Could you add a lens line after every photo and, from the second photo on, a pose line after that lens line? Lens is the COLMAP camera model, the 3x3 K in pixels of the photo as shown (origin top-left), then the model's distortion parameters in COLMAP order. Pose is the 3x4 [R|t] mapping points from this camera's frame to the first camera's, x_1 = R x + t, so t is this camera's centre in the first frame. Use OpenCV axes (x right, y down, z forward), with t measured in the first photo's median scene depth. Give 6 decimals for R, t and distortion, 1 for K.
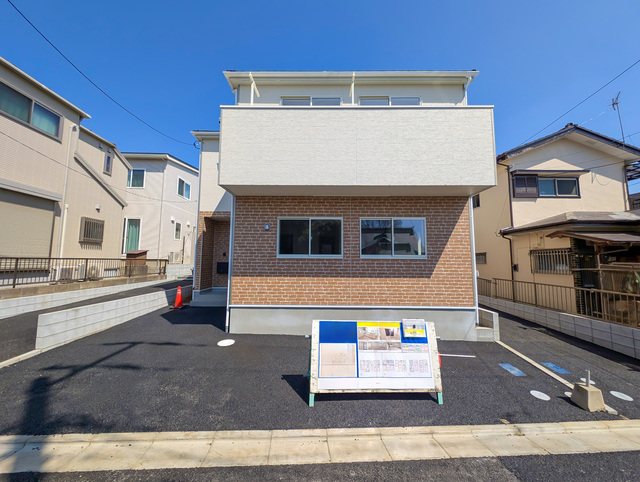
lens RADIAL K [[238.5, 0, 318.0], [0, 238.5, 239.0], [0, 0, 1]] dist [-0.003055, -0.000047]
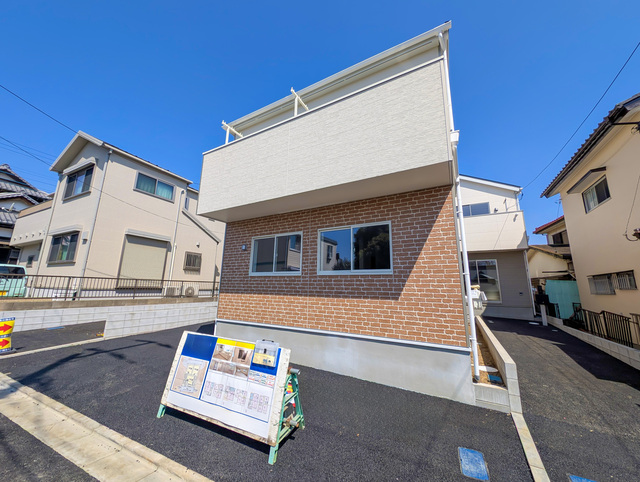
lens RADIAL K [[238.5, 0, 326.0], [0, 238.5, 240.5], [0, 0, 1]] dist [-0.003055, -0.000047]
pose [[0.878904, -0.085365, -0.469298, 0.638412], [0.031547, 0.992104, -0.121383, 0.062885], [0.475955, 0.091879, 0.874657, 0.226196]]
